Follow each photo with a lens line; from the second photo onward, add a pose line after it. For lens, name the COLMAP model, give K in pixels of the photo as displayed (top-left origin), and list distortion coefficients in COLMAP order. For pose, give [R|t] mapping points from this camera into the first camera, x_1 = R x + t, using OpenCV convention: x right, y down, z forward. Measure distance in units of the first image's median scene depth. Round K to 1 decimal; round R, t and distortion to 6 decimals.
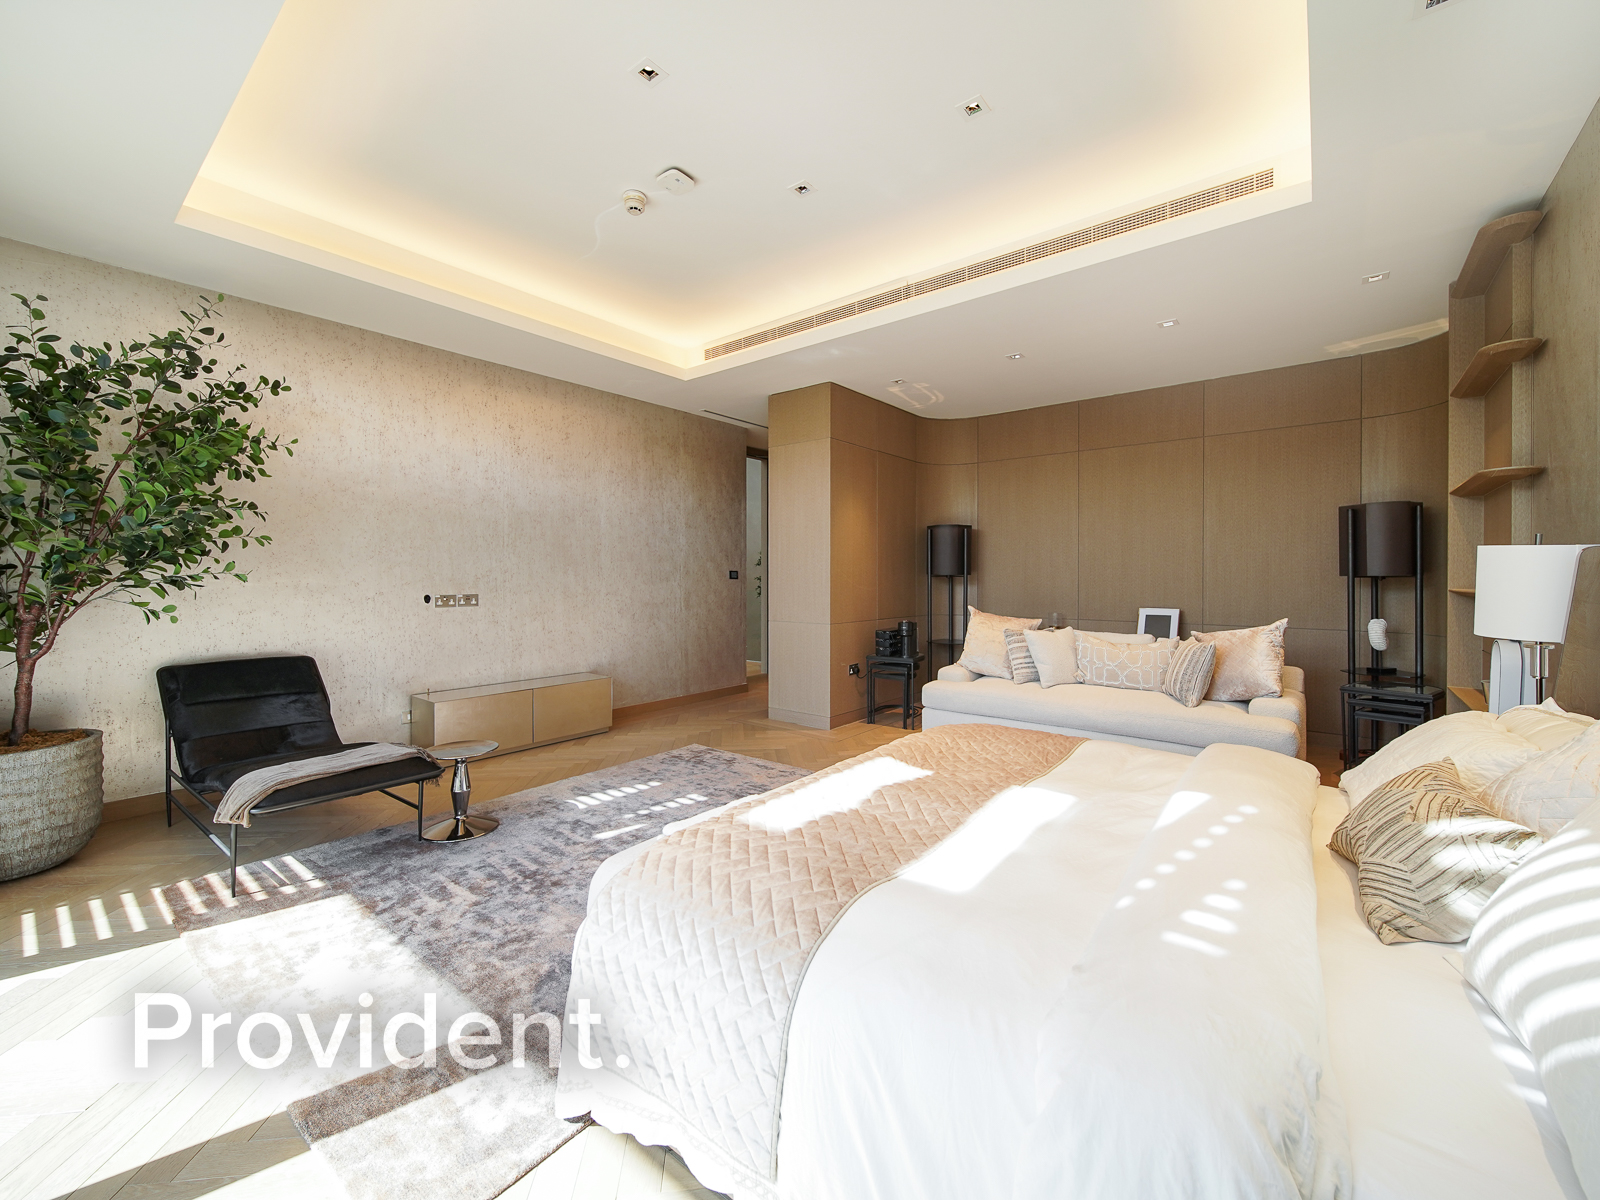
lens RADIAL K [[654.3, 0, 800.0], [0, 654.3, 568.5], [0, 0, 1]] dist [0.000324, -0.000070]
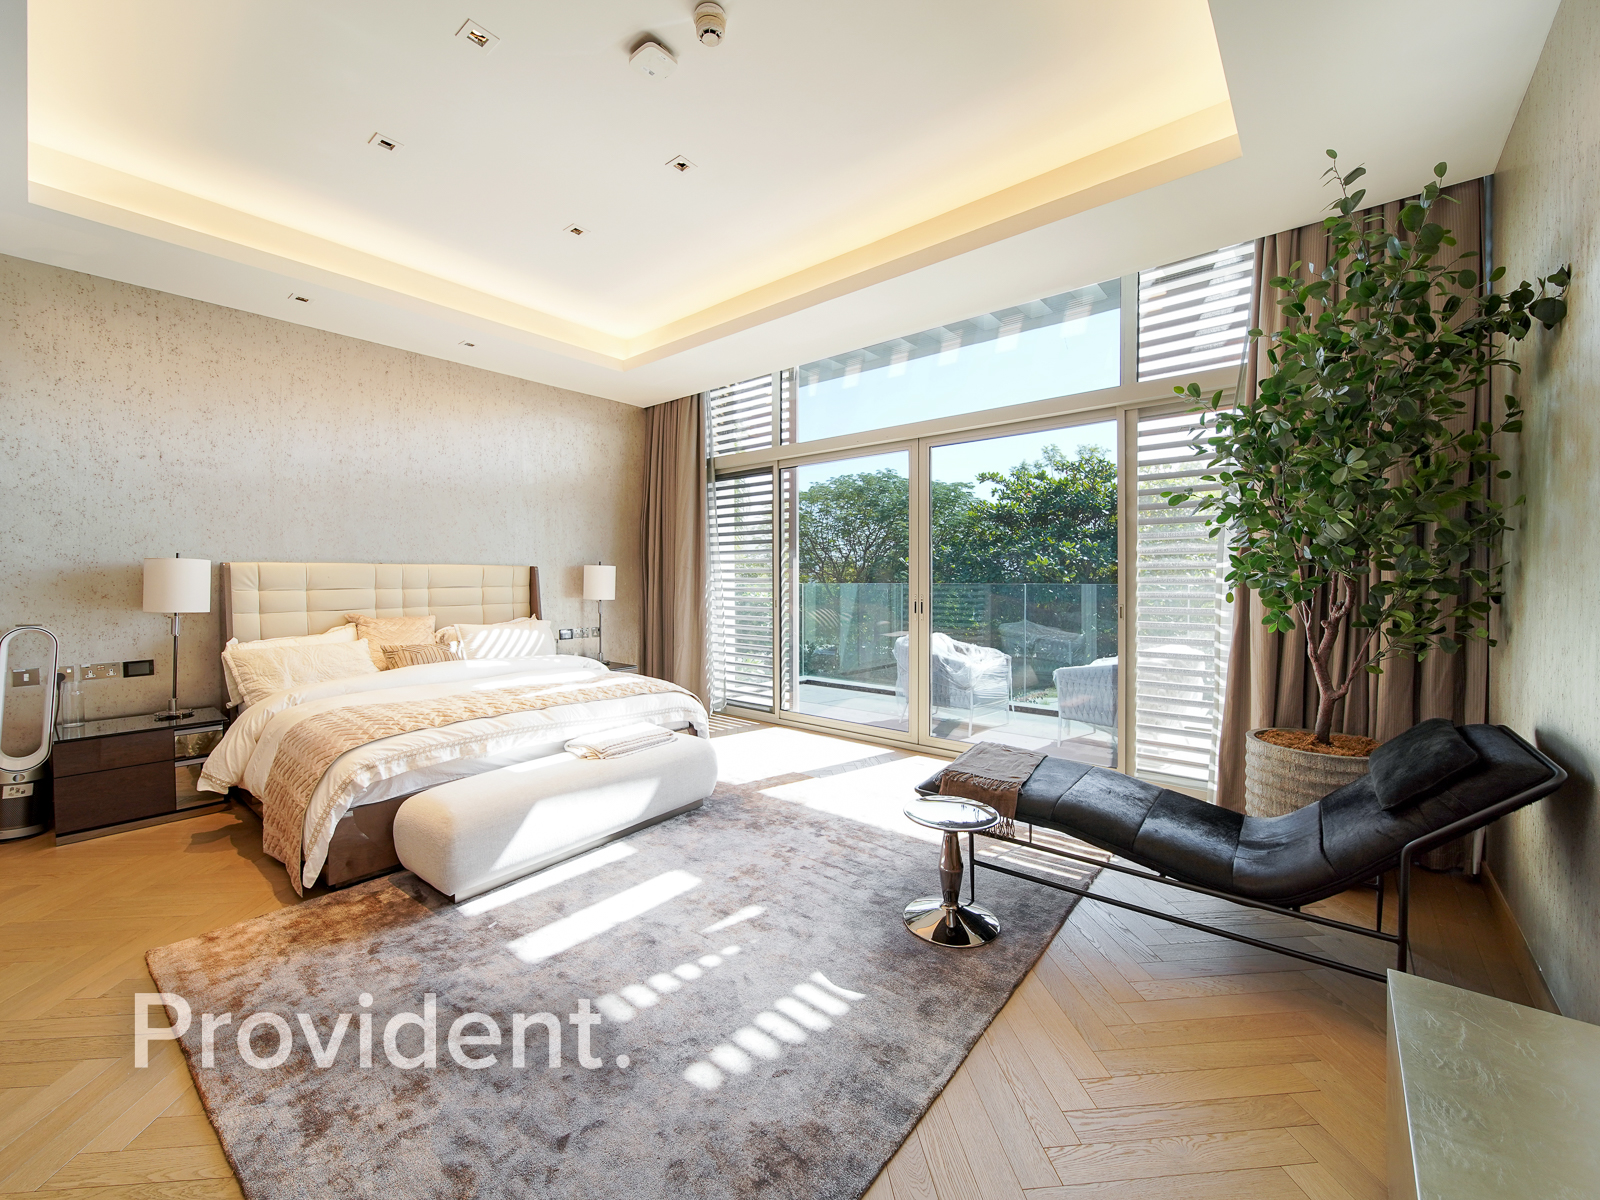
lens RADIAL K [[654.3, 0, 800.0], [0, 654.3, 568.5], [0, 0, 1]] dist [0.000324, -0.000070]
pose [[-0.999993, -0.002894, -0.002493, -0.307737], [-0.002819, 0.999569, -0.029210, 0.017991], [0.002576, -0.029203, -0.999570, 1.559587]]
